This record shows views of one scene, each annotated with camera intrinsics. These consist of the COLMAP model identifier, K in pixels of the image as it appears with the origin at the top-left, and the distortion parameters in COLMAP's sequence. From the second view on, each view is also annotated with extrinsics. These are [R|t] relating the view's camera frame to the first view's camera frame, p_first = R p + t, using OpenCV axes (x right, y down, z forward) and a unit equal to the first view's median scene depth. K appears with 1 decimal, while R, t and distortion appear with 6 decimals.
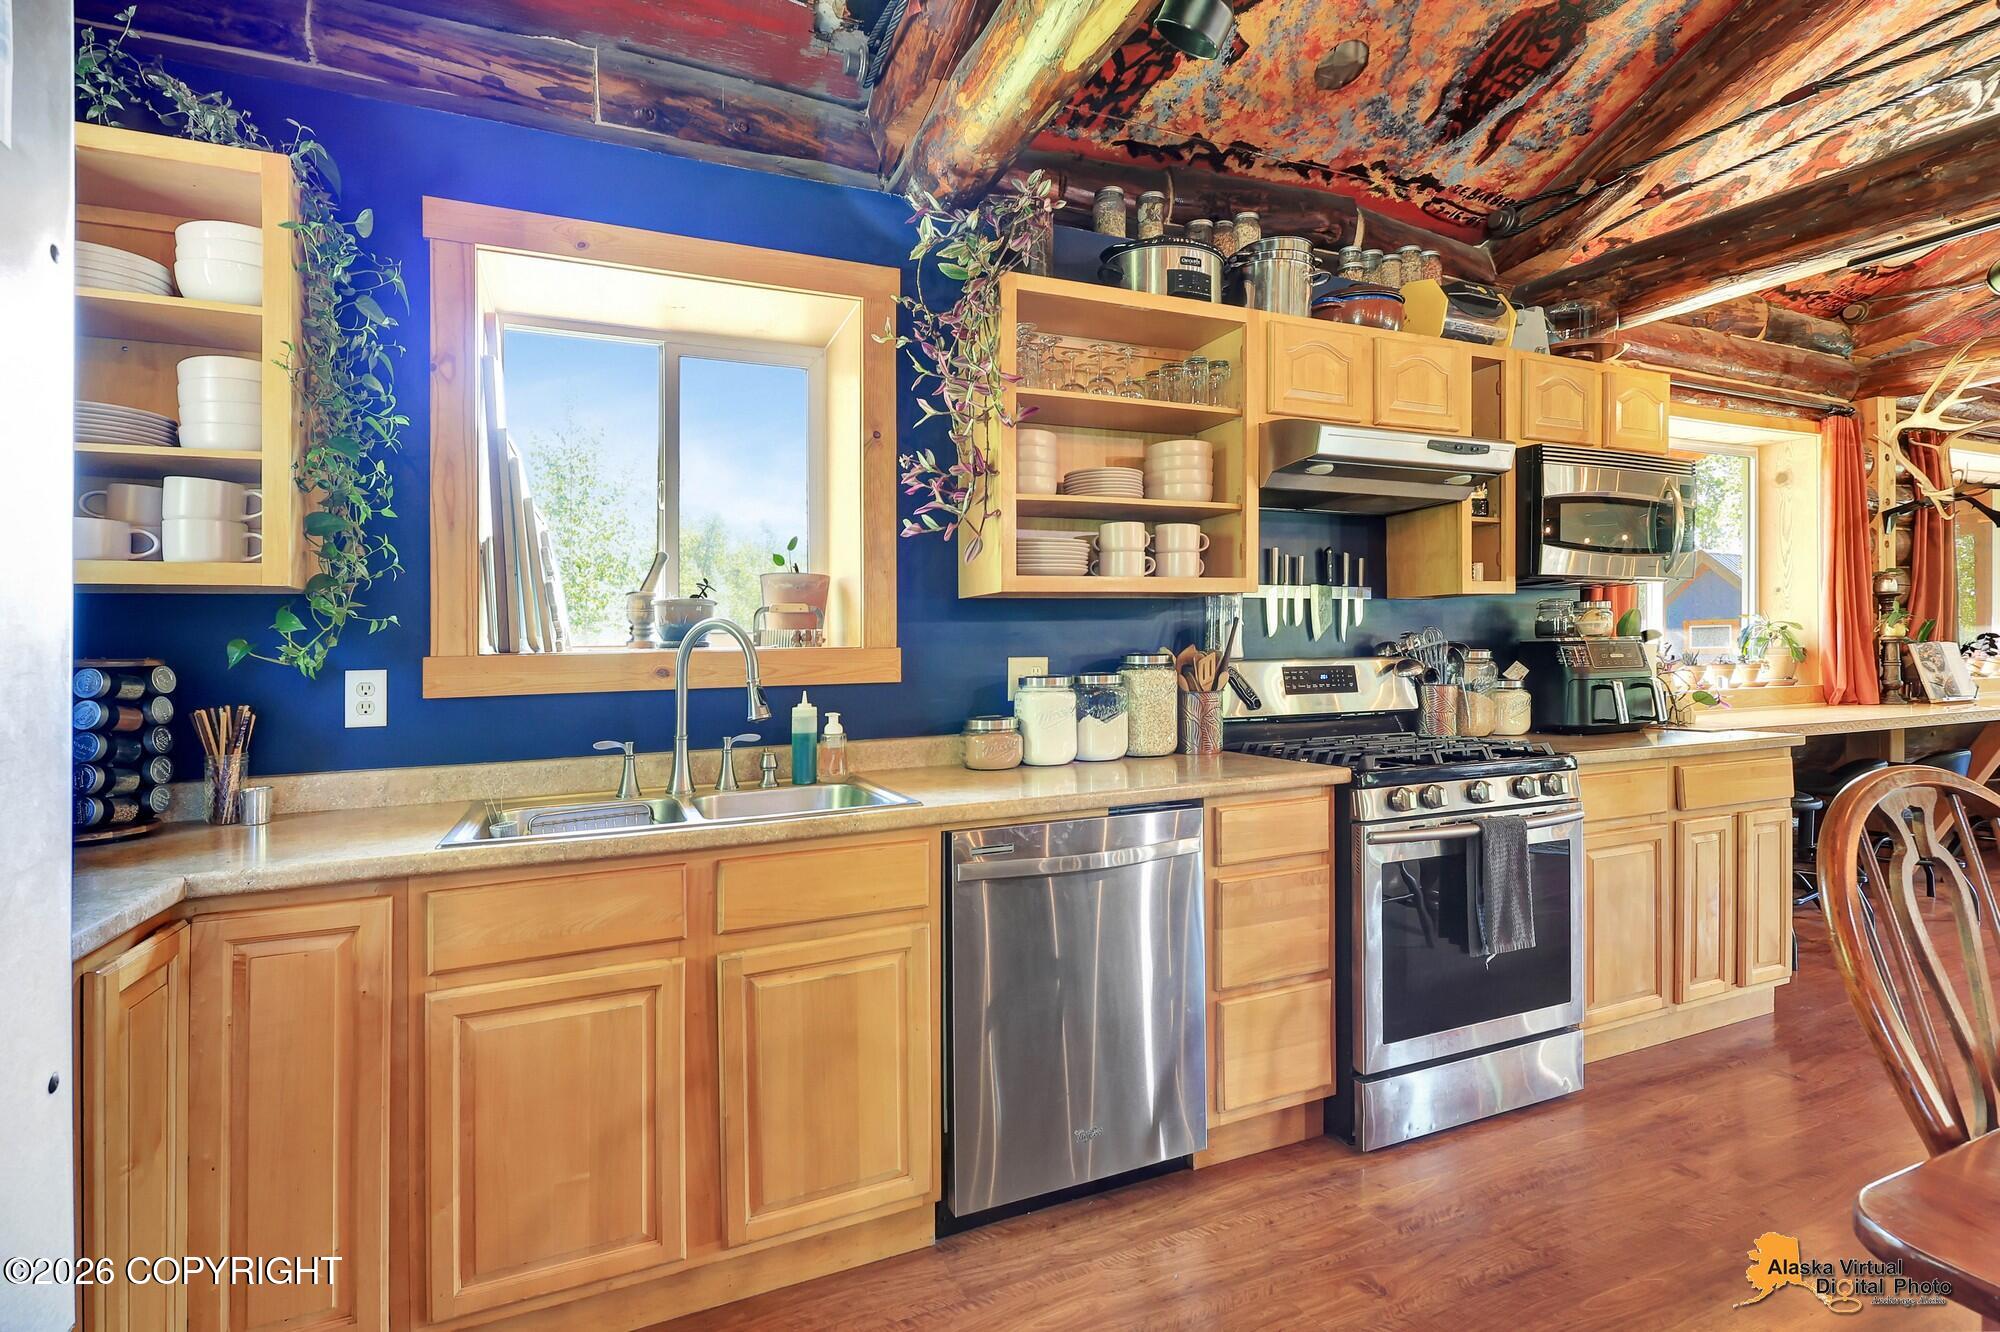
lens RADIAL K [[941.5, 0, 998.1], [0, 941.5, 670.2], [0, 0, 1]] dist [-0.000327, -0.000124]
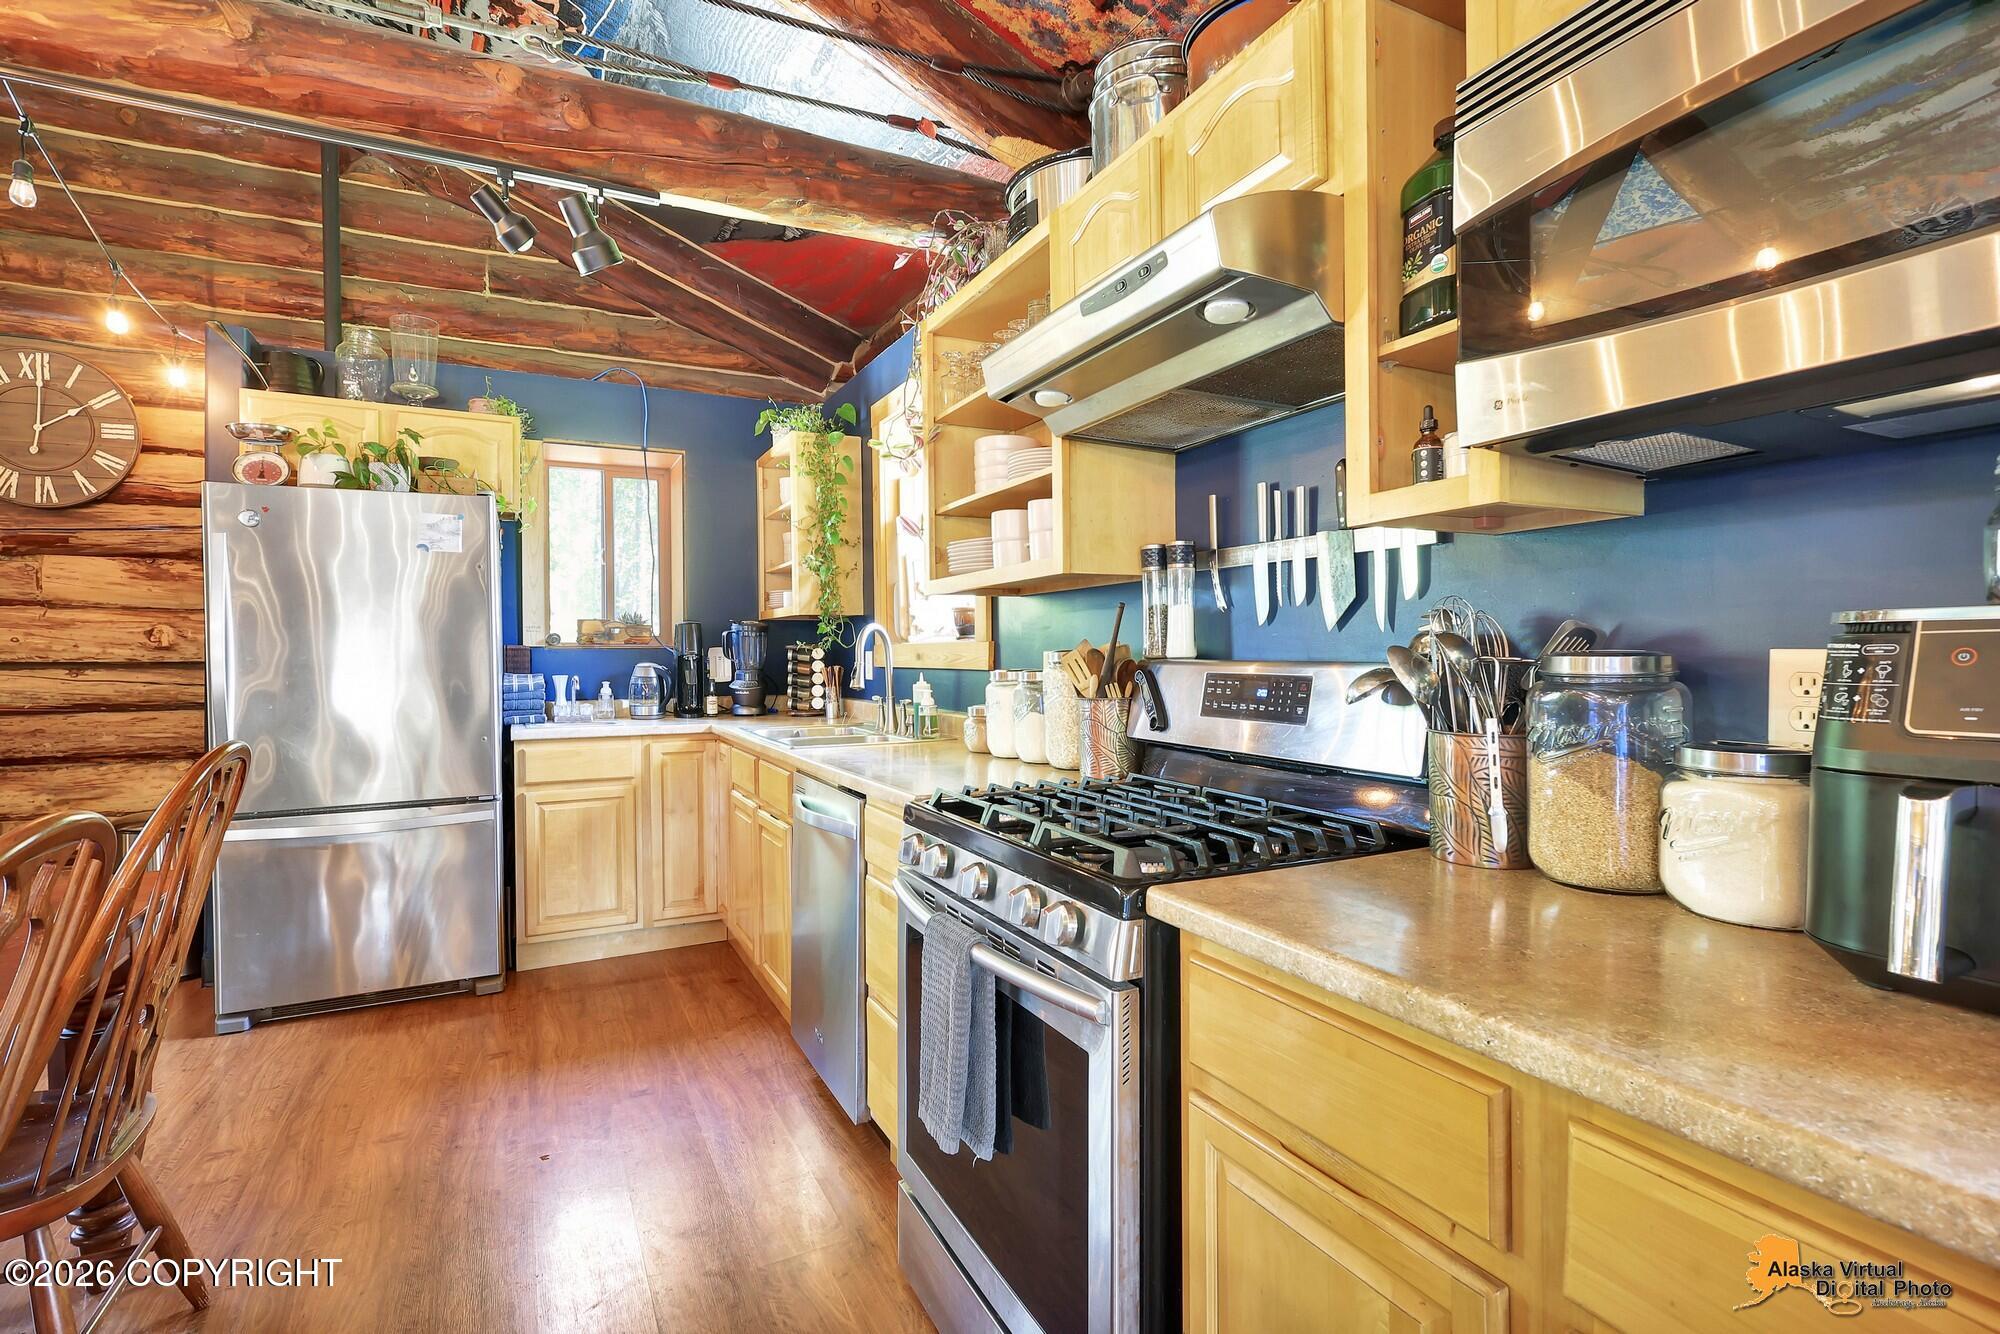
lens RADIAL K [[941.5, 0, 998.1], [0, 941.5, 671.2], [0, 0, 1]] dist [-0.000327, -0.000124]
pose [[0.041190, 0.048855, -0.997956, 0.912525], [0.003927, 0.998788, 0.049058, -0.035832], [0.999144, -0.005939, 0.040948, 0.792972]]
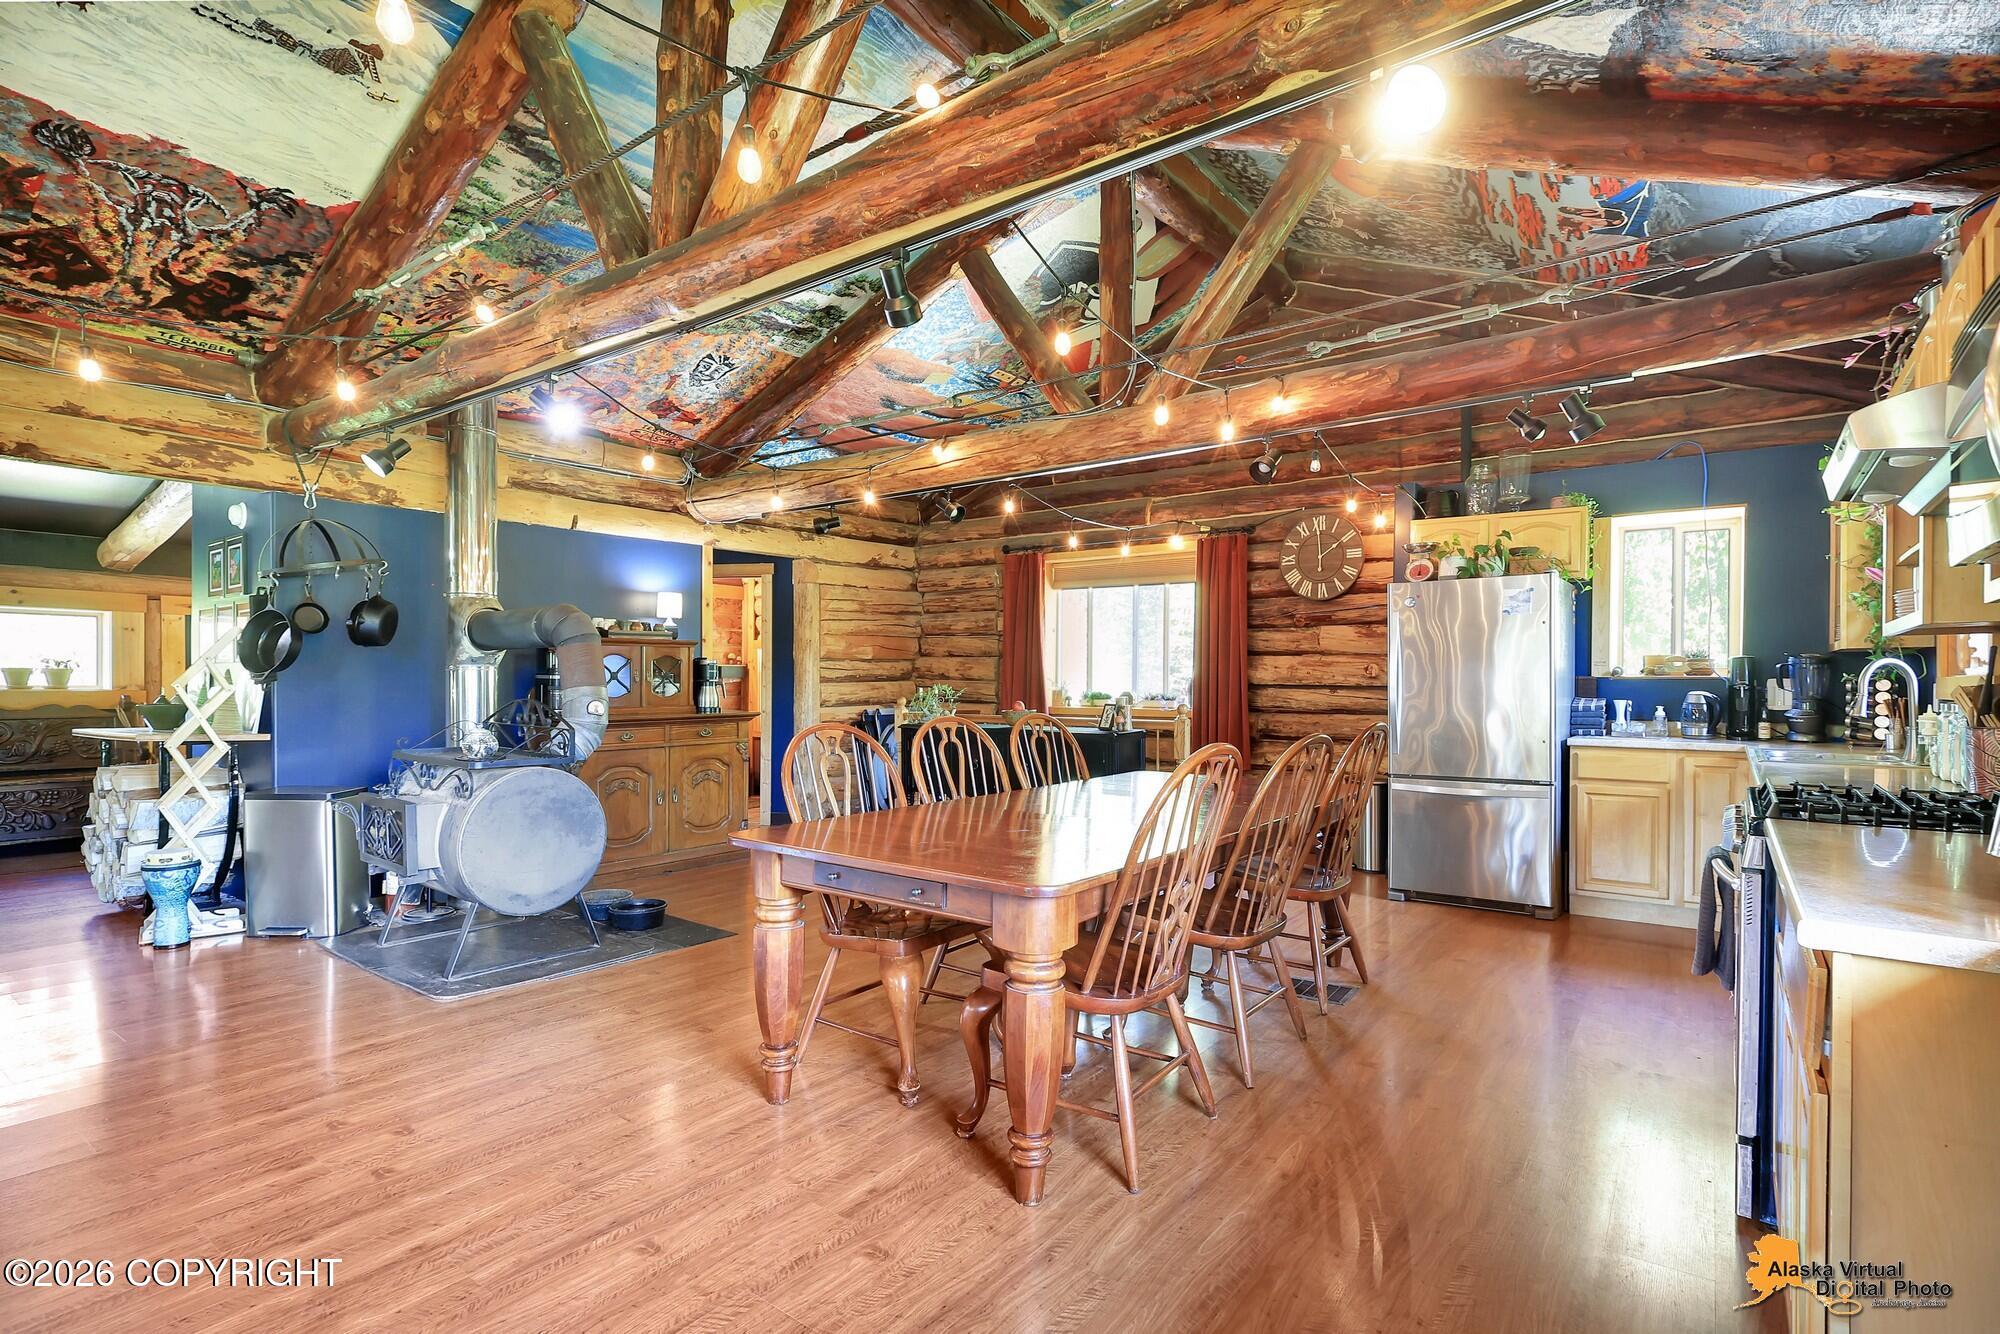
lens RADIAL K [[941.5, 0, 998.1], [0, 941.5, 671.2], [0, 0, 1]] dist [-0.000327, -0.000124]
pose [[-0.883848, 0.022284, -0.467243, 1.218589], [0.022911, 0.999728, 0.004341, -0.047442], [0.467213, -0.006868, -0.884118, 1.087685]]
